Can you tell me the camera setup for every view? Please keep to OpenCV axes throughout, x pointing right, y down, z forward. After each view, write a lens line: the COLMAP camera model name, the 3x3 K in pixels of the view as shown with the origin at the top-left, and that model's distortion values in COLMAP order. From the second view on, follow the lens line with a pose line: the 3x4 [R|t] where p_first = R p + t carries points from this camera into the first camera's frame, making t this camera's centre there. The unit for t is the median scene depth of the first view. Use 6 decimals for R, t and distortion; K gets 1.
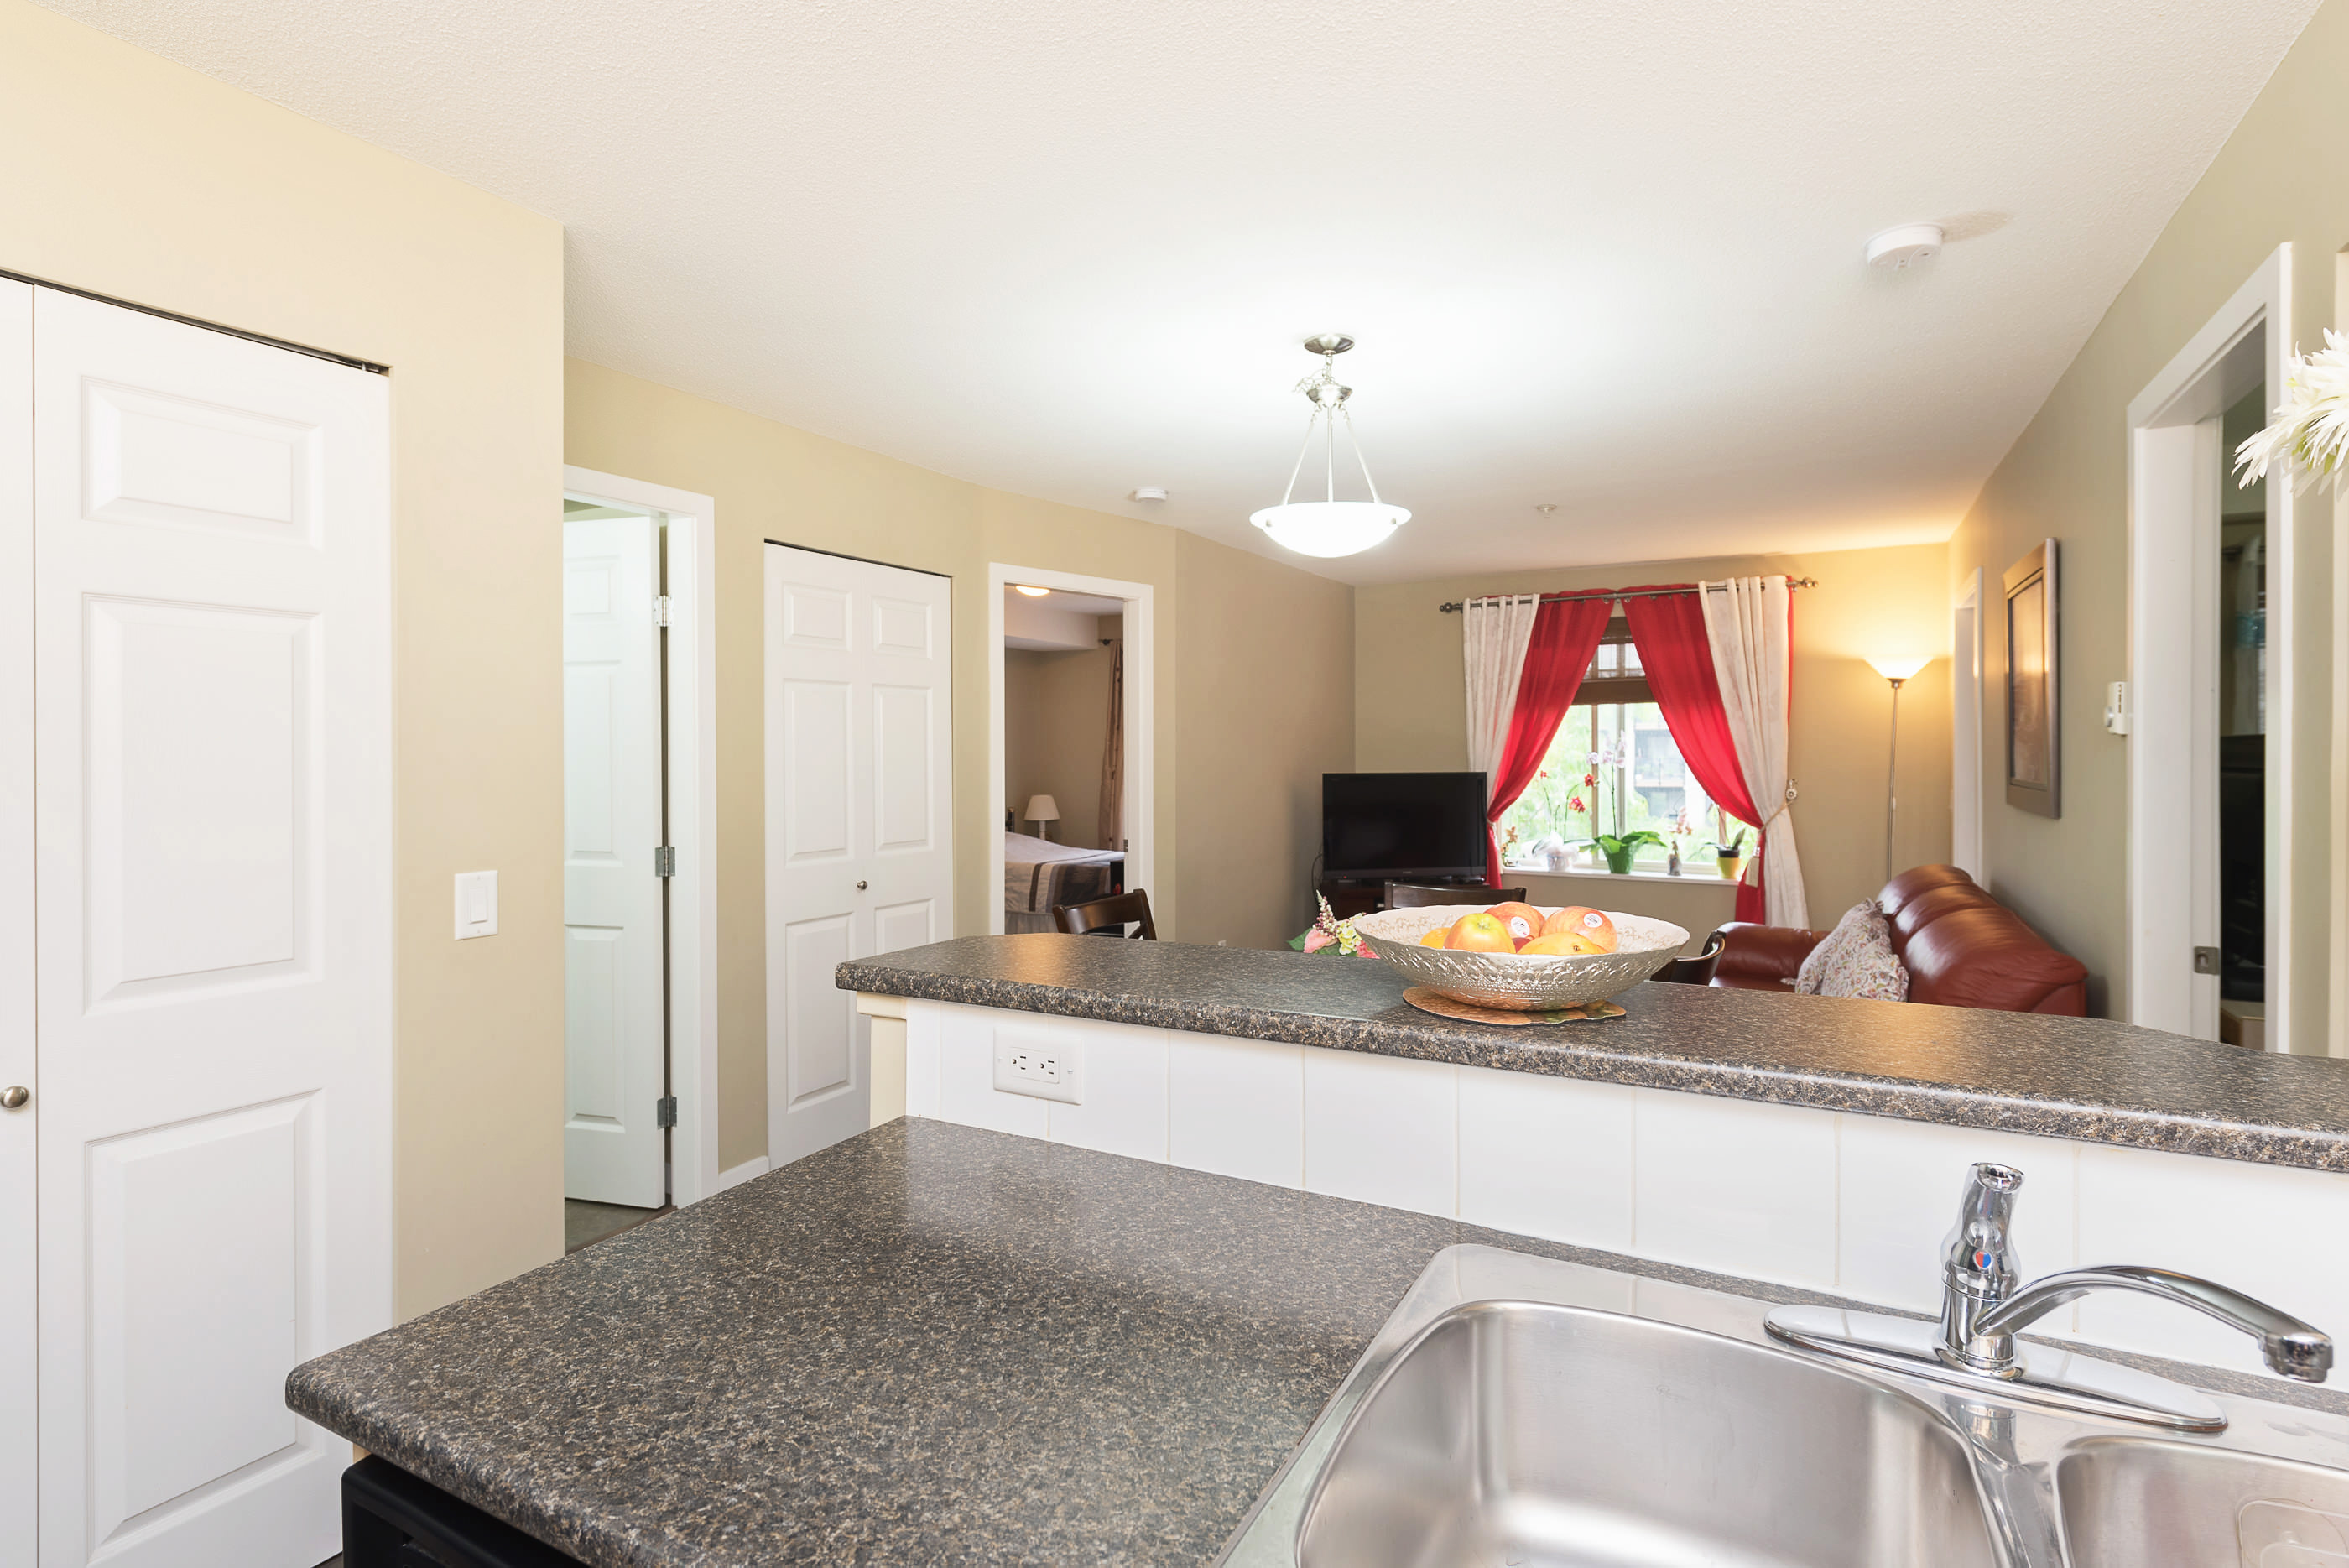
lens RADIAL K [[1132.3, 0, 1202.5], [0, 1132.3, 750.6], [0, 0, 1]] dist [0.004197, 0.000336]
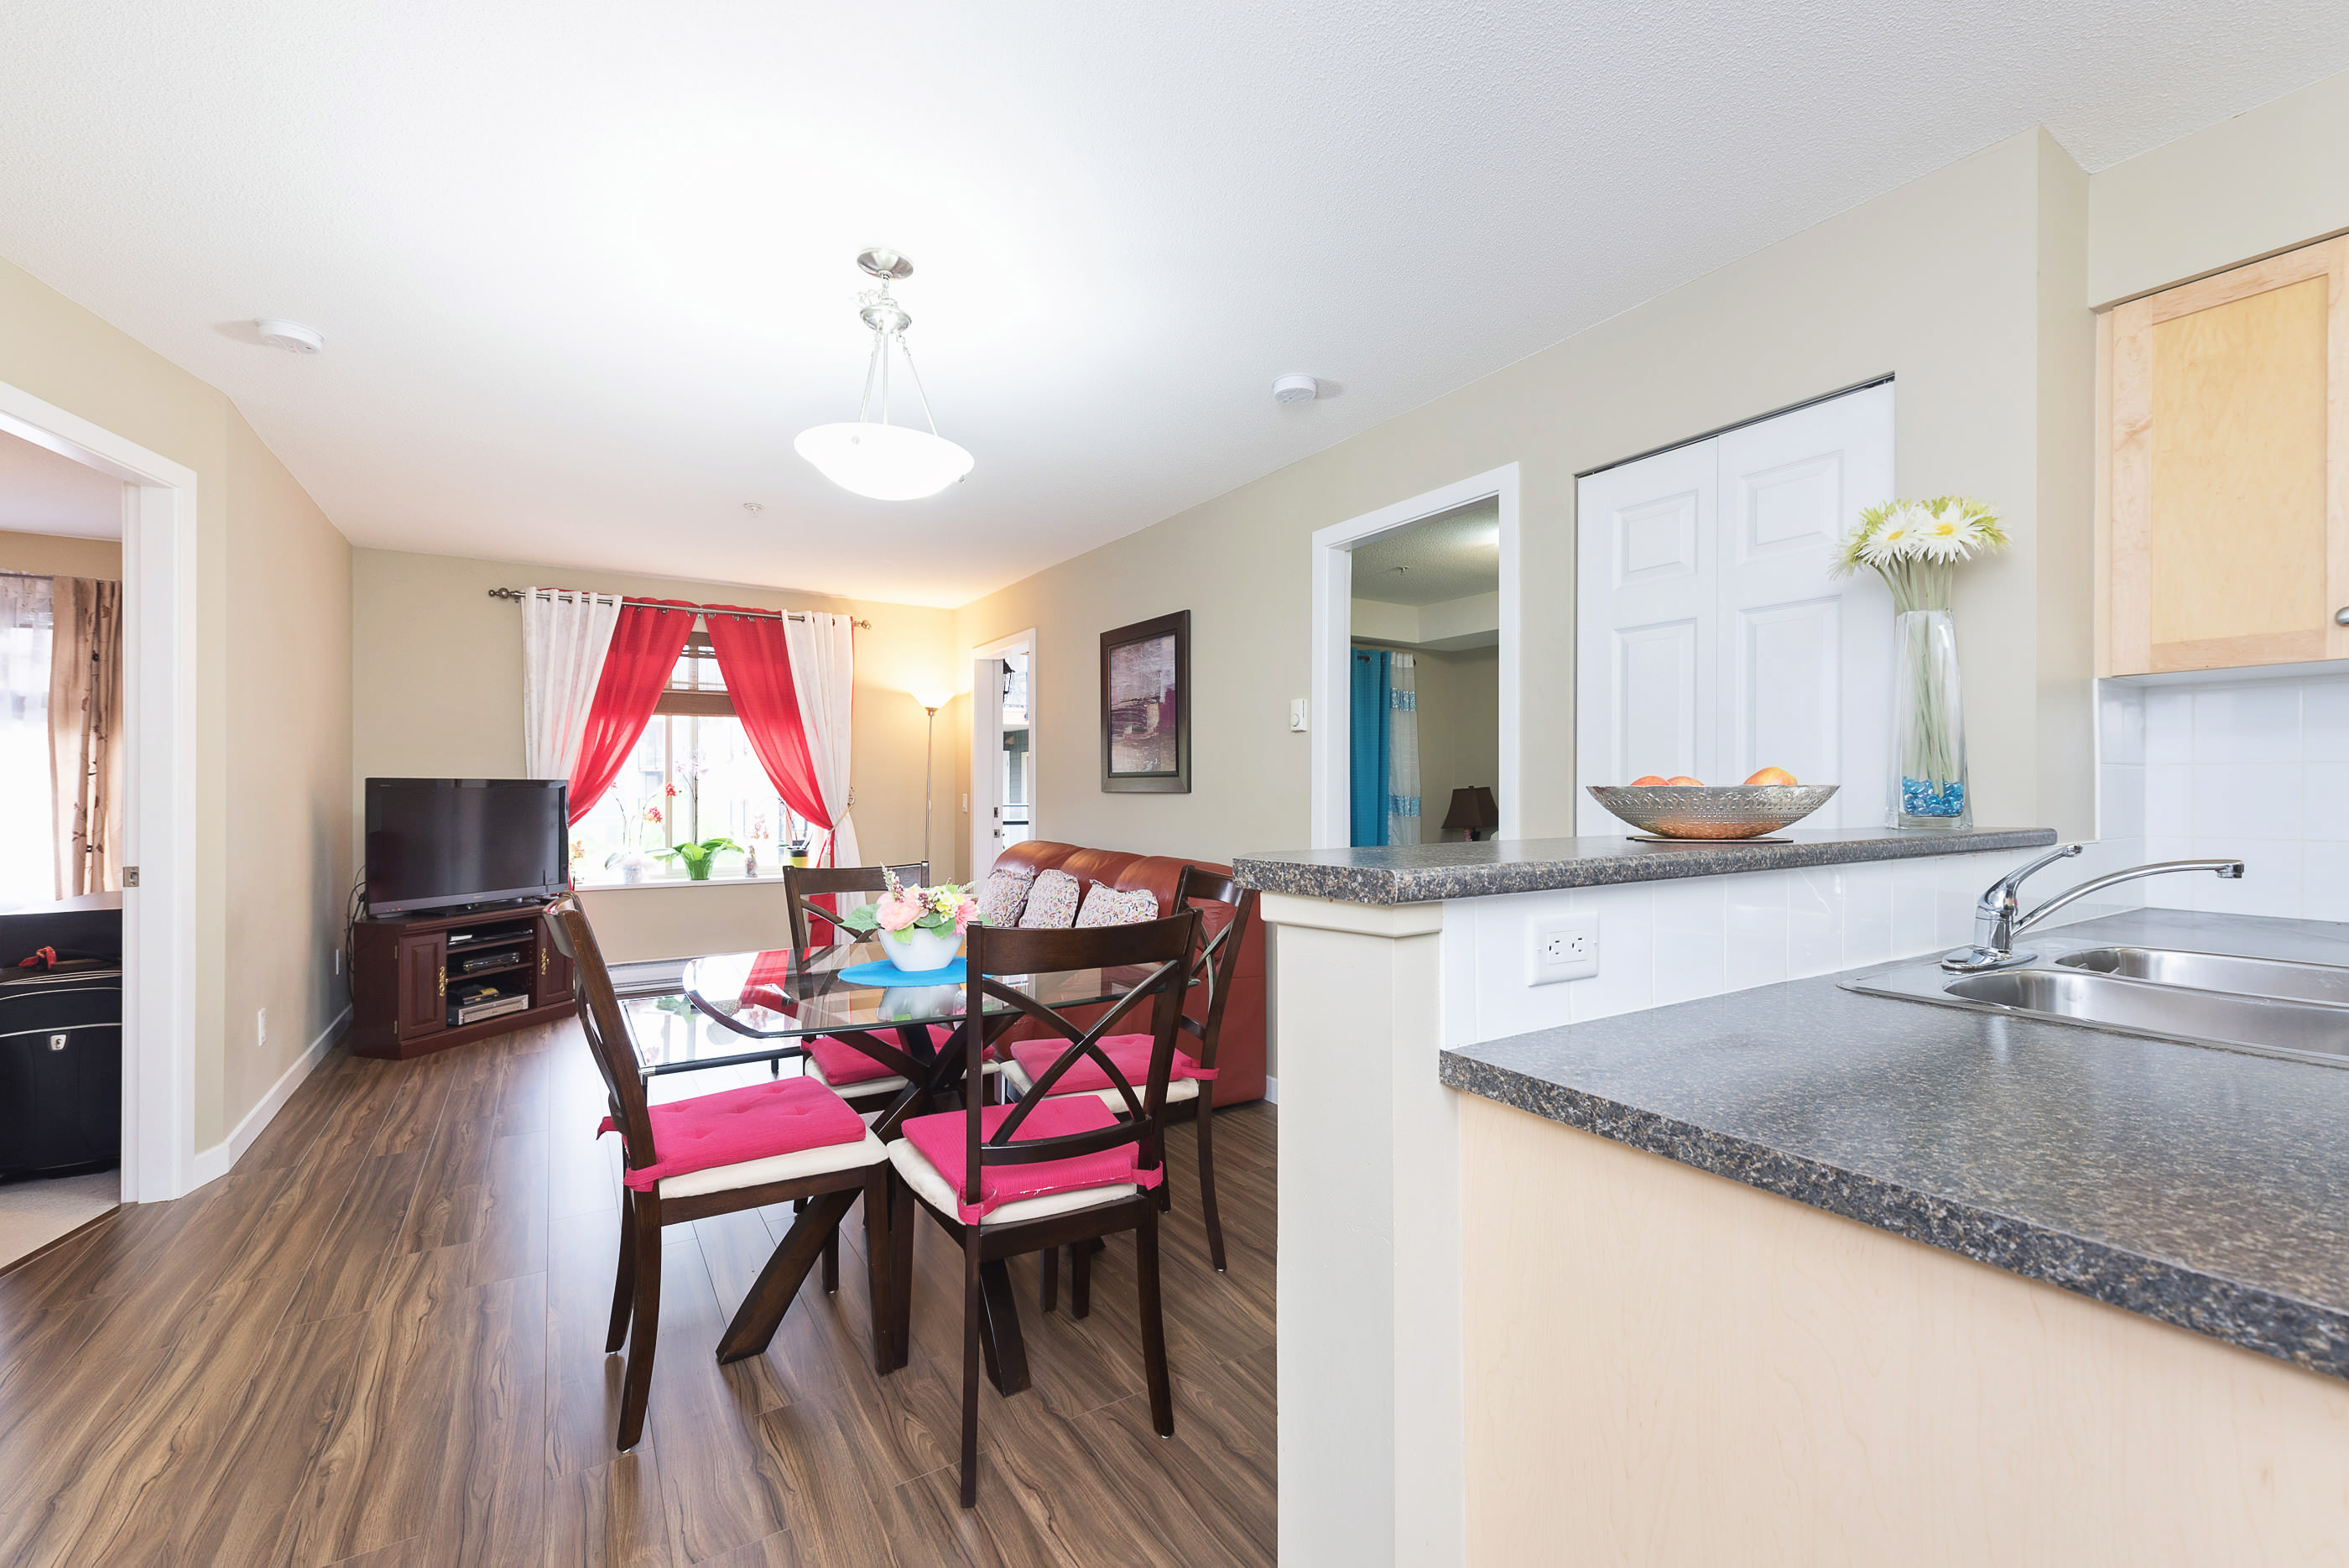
lens RADIAL K [[985.6, 0, 1183.4], [0, 985.6, 796.4], [0, 0, 1]] dist [0.001614, -0.000685]
pose [[0.493893, -0.001652, 0.869521, -0.206846], [-0.001199, 0.999996, 0.002581, 0.030603], [-0.869522, -0.002318, 0.493889, 0.177326]]
